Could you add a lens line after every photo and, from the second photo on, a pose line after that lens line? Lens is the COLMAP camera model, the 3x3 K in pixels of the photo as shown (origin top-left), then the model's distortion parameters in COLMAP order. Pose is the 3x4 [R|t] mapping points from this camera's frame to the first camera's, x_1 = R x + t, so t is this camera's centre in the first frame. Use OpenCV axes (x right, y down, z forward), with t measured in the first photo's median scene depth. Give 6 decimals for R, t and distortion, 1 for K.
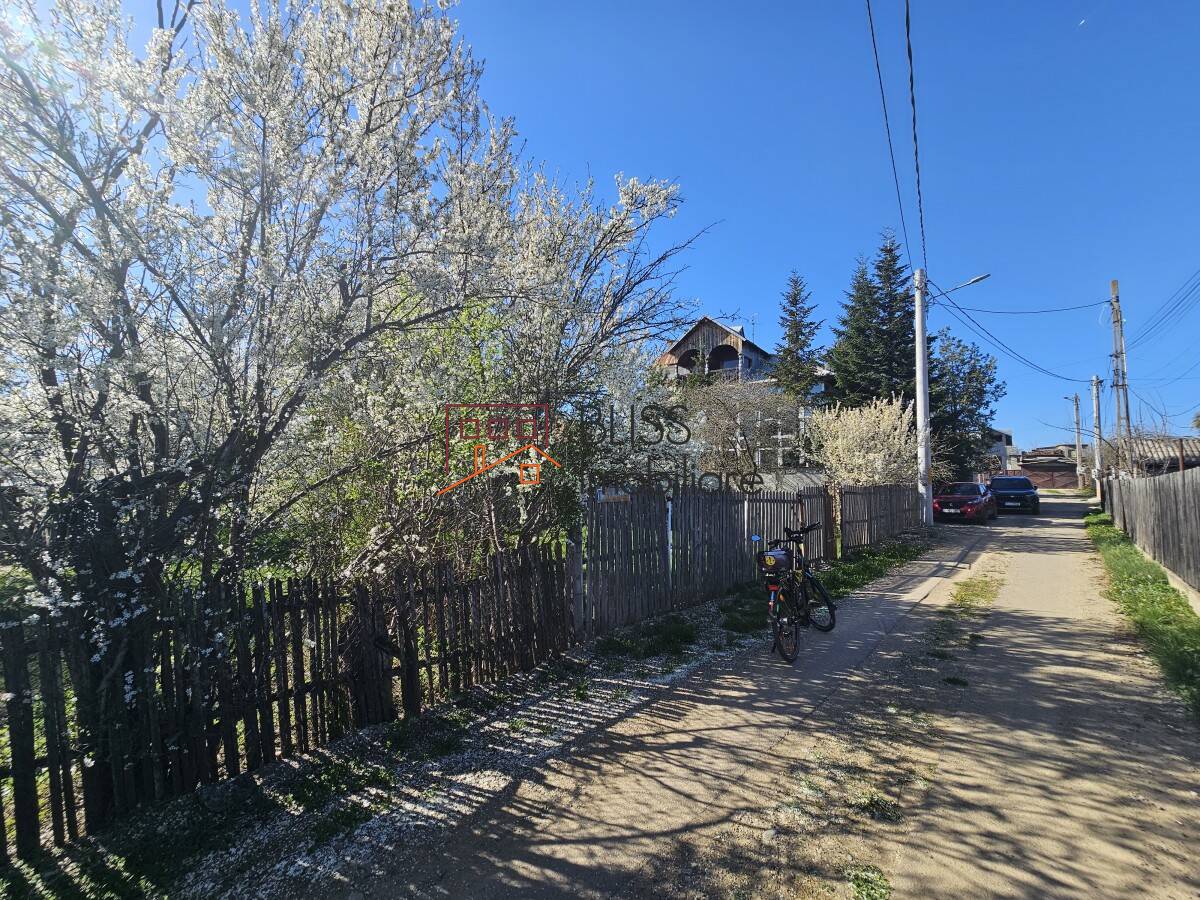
lens RADIAL K [[491.7, 0, 601.1], [0, 491.7, 455.7], [0, 0, 1]] dist [-0.007212, 0.003908]
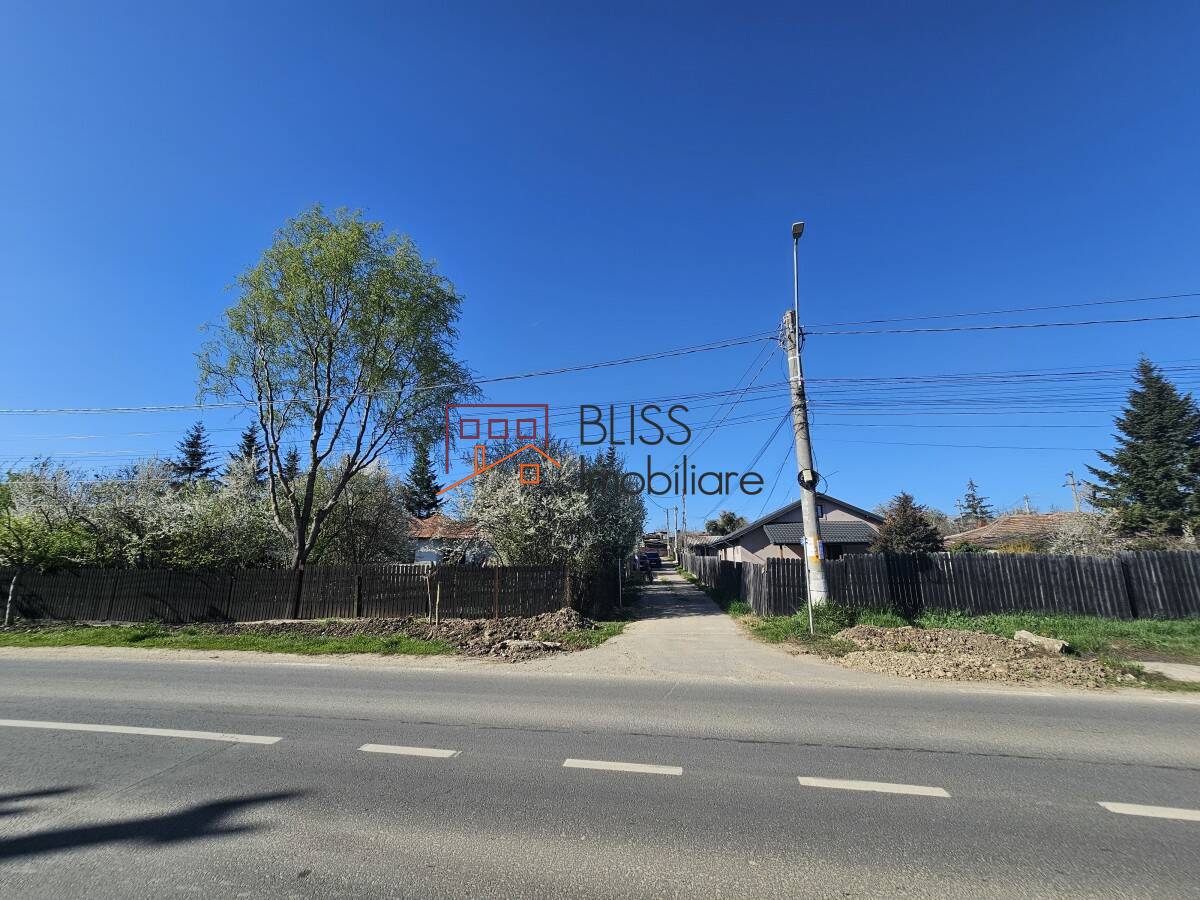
lens RADIAL K [[491.7, 0, 601.1], [0, 491.7, 455.7], [0, 0, 1]] dist [-0.007212, 0.003908]
pose [[0.792326, 0.112316, 0.599670, -0.857603], [-0.025150, 0.988086, -0.151835, -0.051705], [-0.609579, 0.105221, 0.785711, -0.788636]]
